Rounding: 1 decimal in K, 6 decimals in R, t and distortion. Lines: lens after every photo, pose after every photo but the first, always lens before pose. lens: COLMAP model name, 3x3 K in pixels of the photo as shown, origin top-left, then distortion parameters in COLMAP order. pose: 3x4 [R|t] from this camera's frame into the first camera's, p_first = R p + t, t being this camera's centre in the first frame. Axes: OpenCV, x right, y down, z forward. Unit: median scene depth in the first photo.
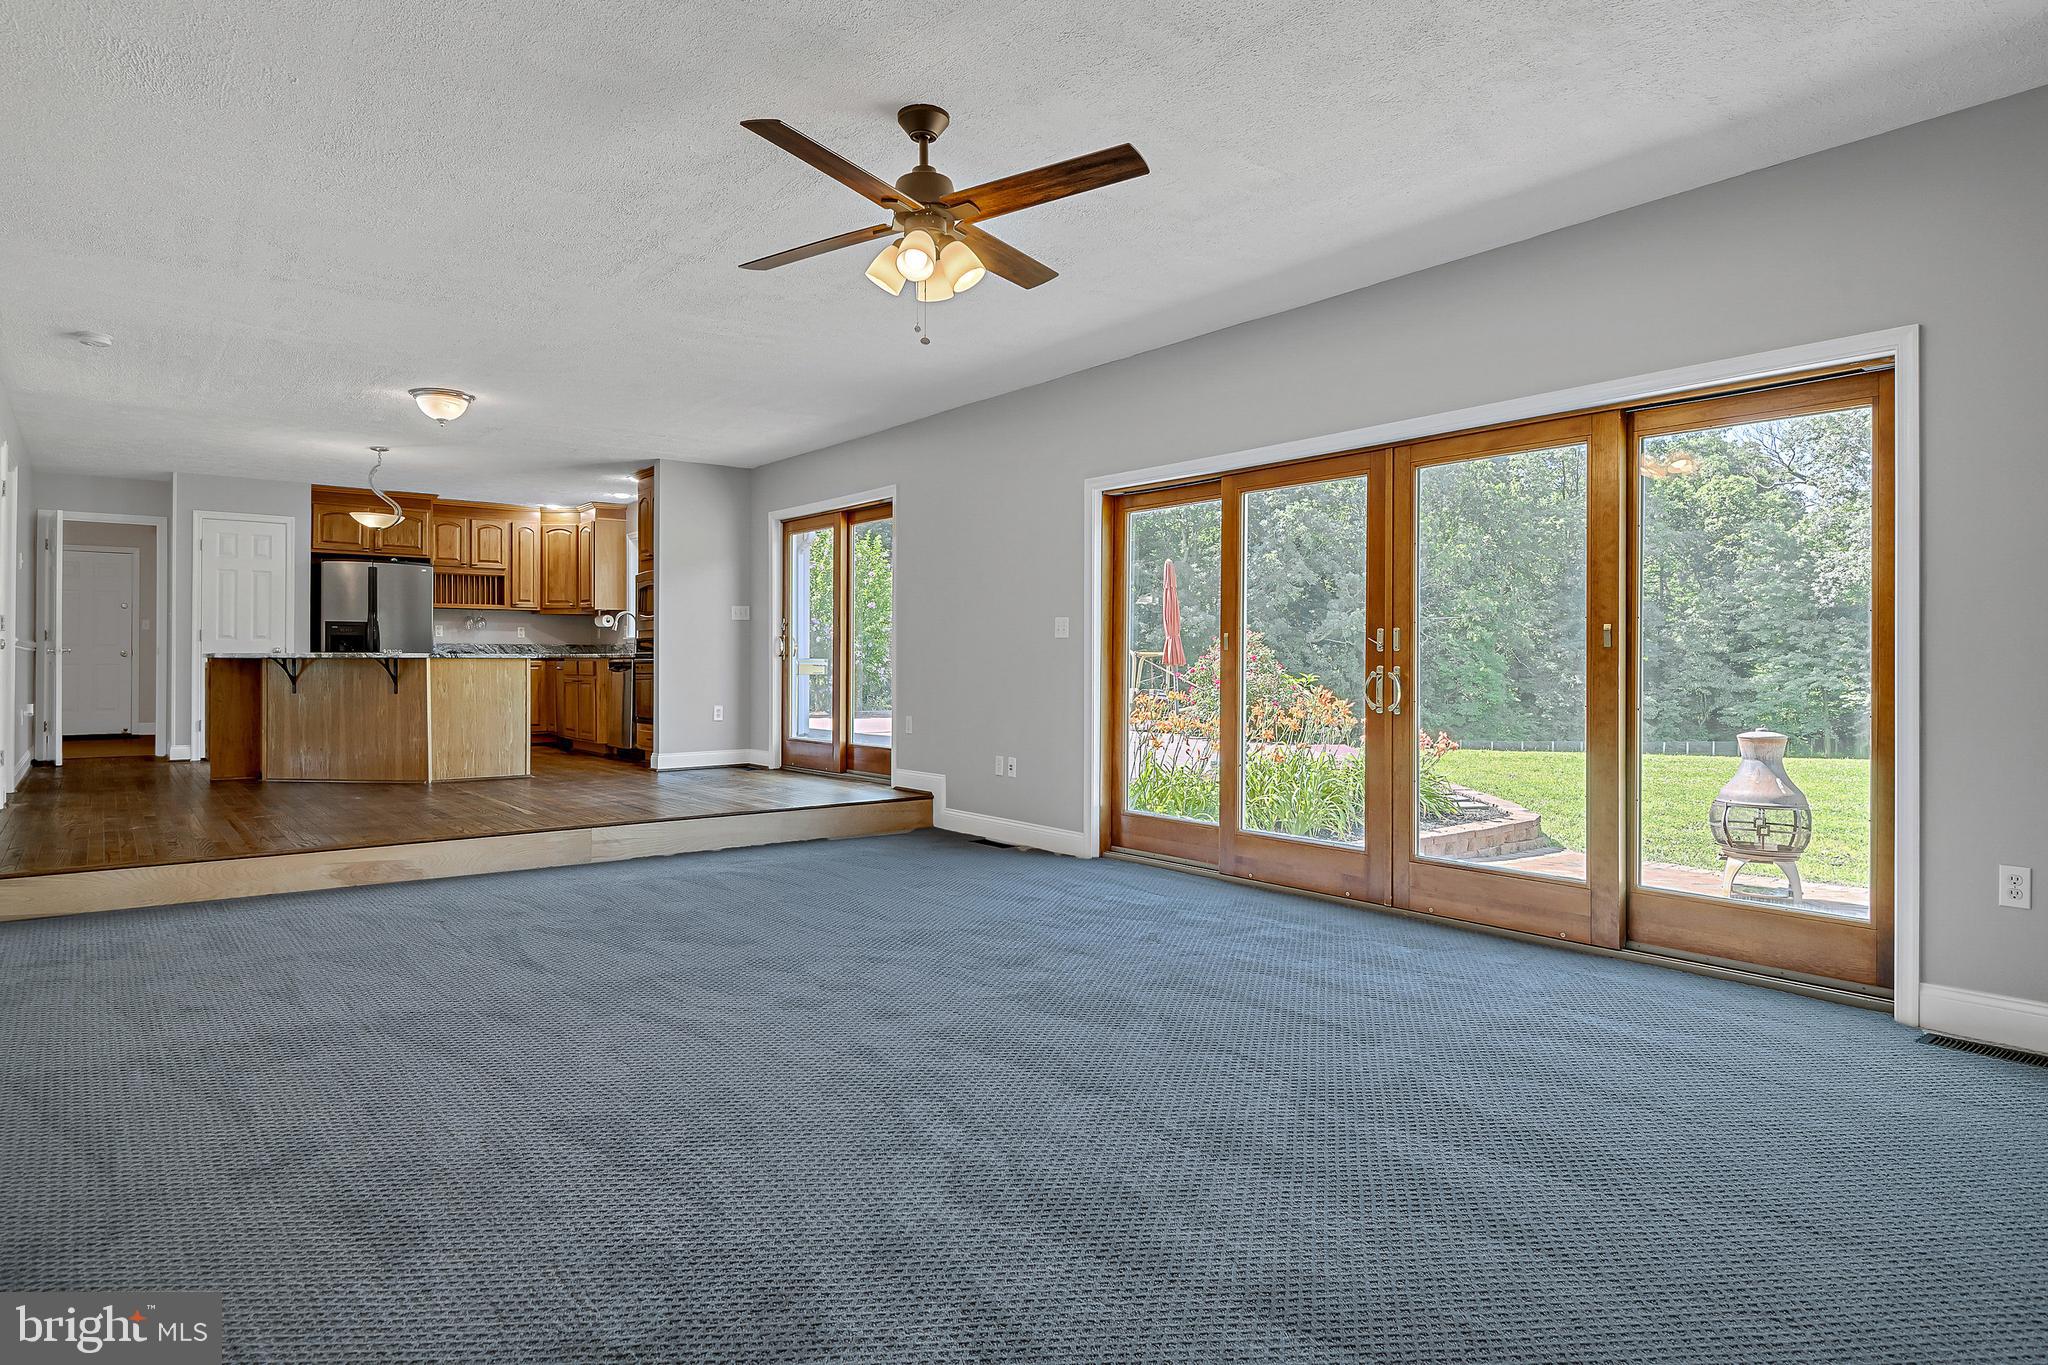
lens RADIAL K [[1218.5, 0, 1080.7], [0, 1218.5, 670.8], [0, 0, 1]] dist [-0.005130, -0.002504]
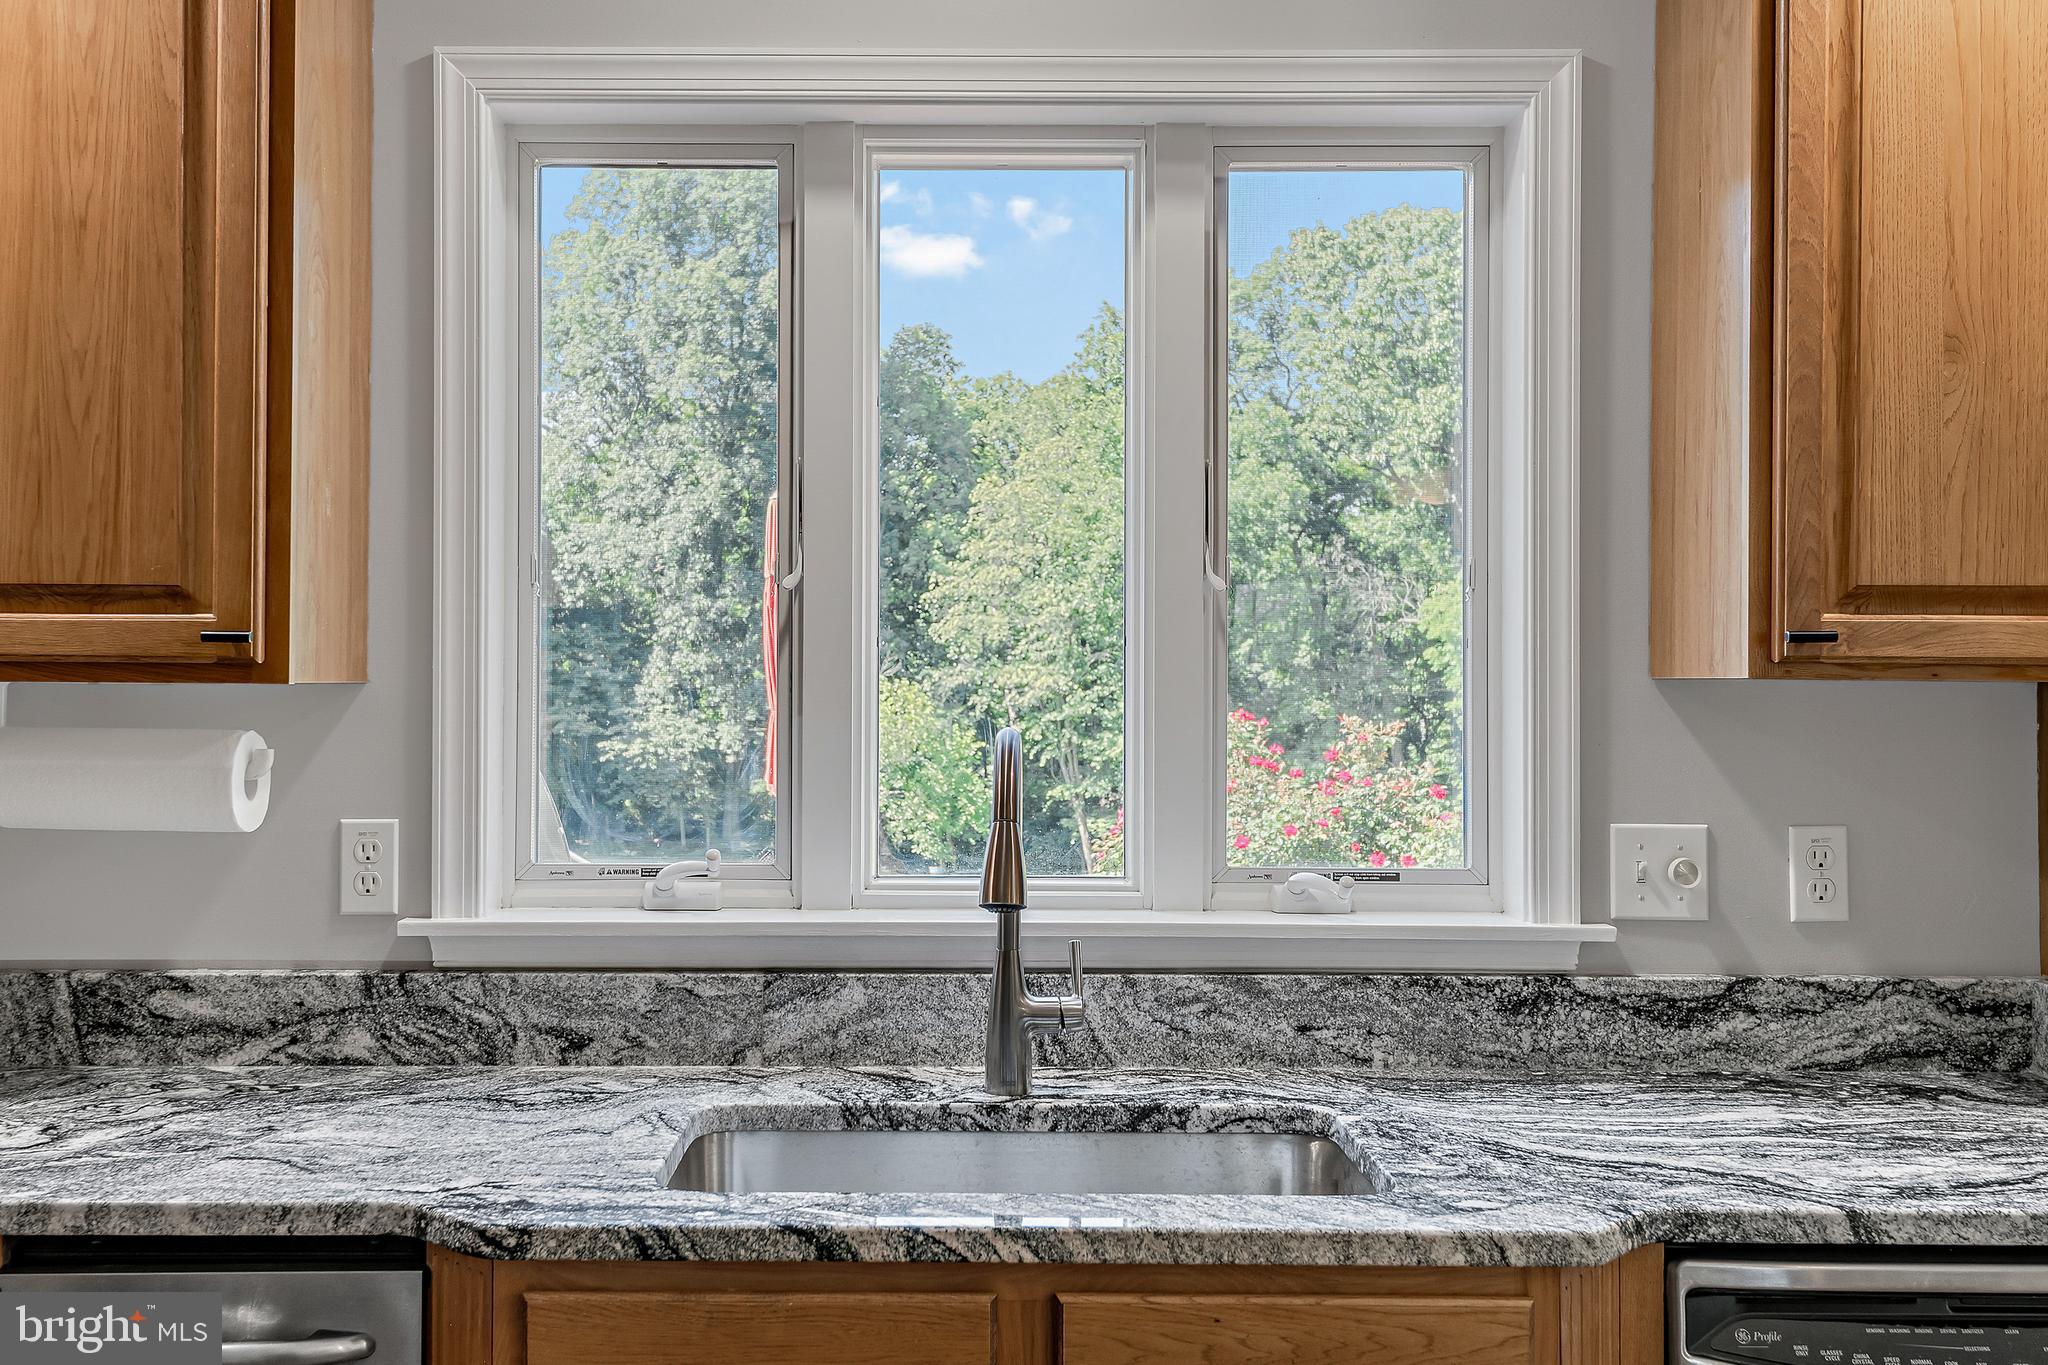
lens RADIAL K [[2020.0, 0, 929.6], [0, 2020.0, 652.8], [0, 0, 1]] dist [0.024388, -0.002109]
pose [[0.633469, 0.011755, 0.773679, -0.523206], [0.001434, 0.999865, -0.016366, -0.052734], [-0.773767, 0.011477, 0.633367, 0.879495]]
